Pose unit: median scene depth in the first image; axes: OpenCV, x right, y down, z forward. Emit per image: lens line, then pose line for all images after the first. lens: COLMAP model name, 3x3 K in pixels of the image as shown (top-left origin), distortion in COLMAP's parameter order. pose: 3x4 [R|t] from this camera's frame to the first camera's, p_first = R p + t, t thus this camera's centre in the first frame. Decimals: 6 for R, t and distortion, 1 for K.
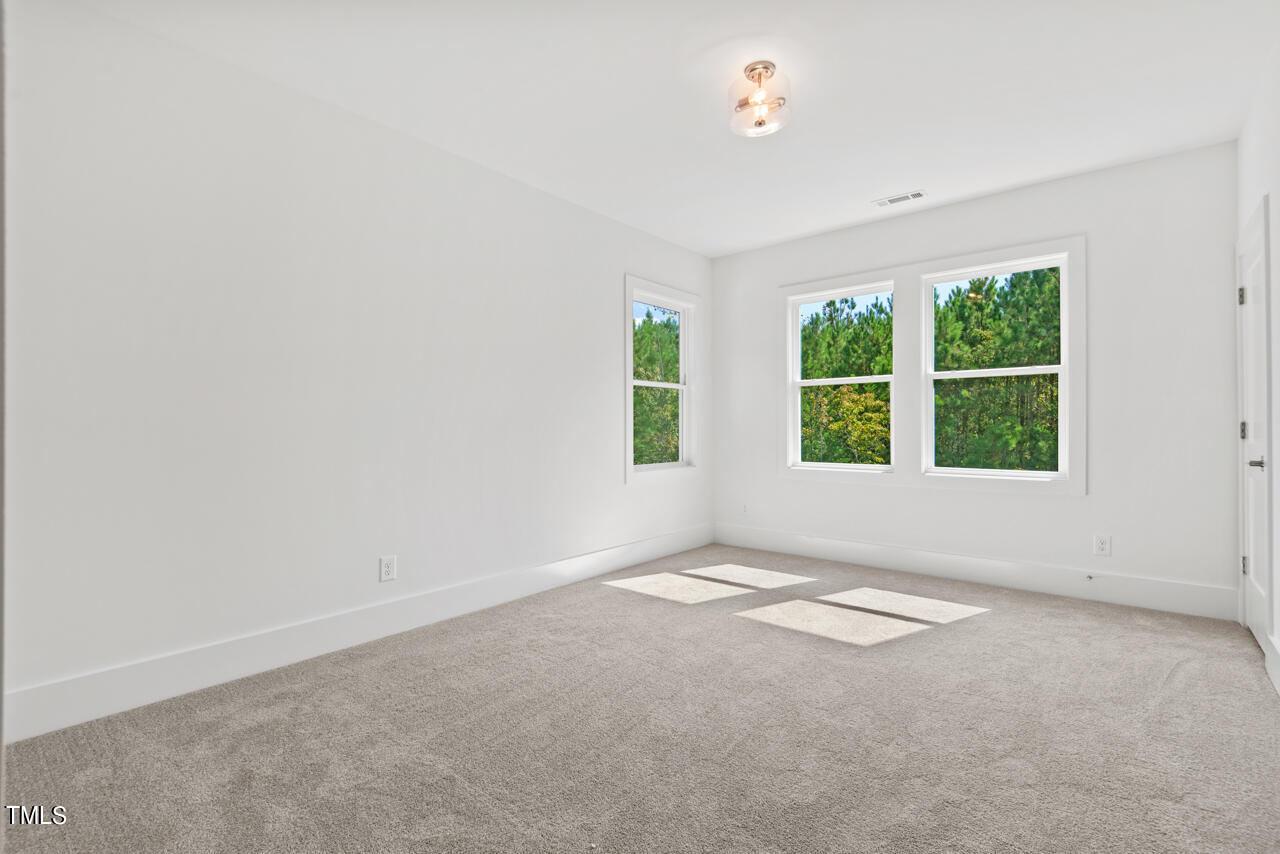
lens RADIAL K [[582.8, 0, 656.4], [0, 582.8, 437.7], [0, 0, 1]] dist [0.021281, -0.013657]
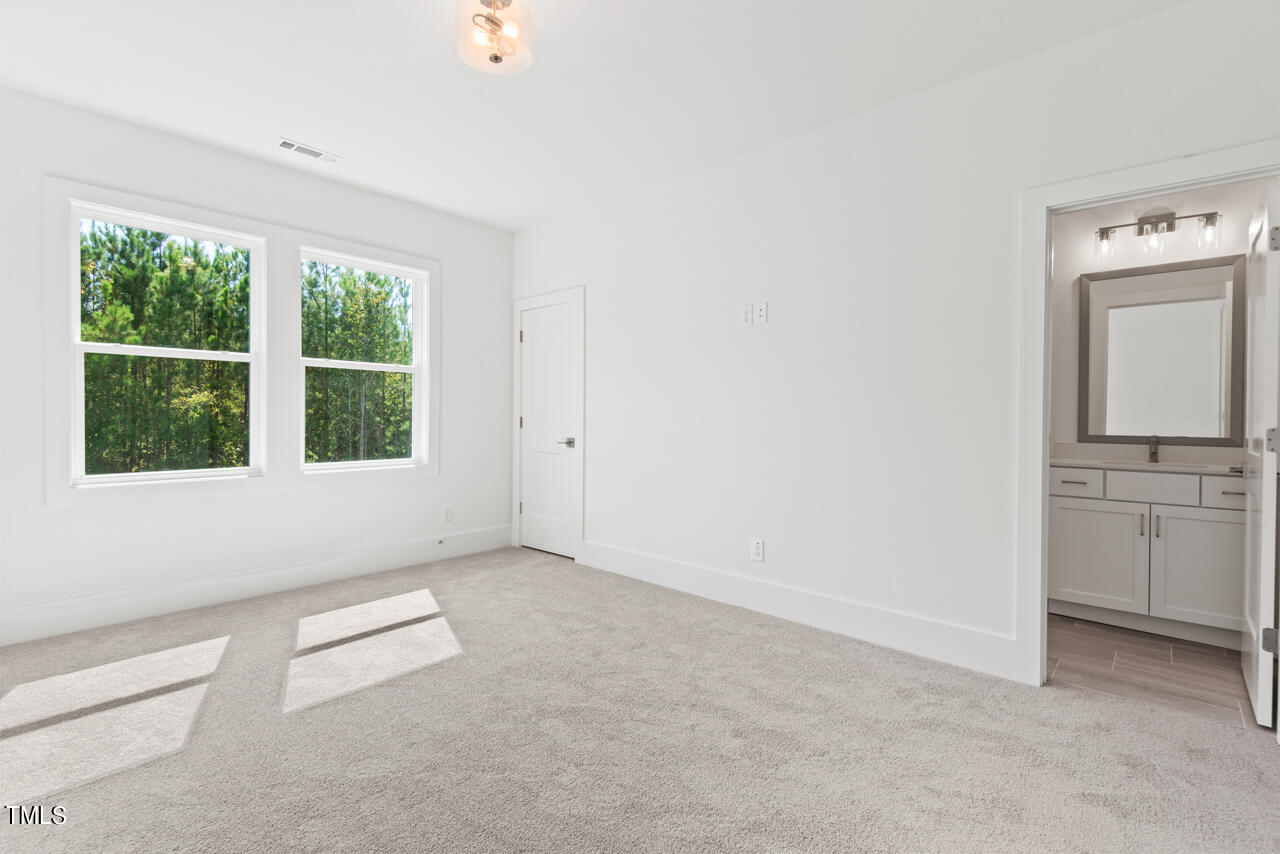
lens RADIAL K [[582.8, 0, 638.9], [0, 582.8, 429.6], [0, 0, 1]] dist [0.021281, -0.013657]
pose [[0.028335, -0.032656, 0.999065, -0.492413], [0.002118, 0.999466, 0.032609, -0.037725], [-0.999596, 0.001192, 0.028389, 0.564234]]
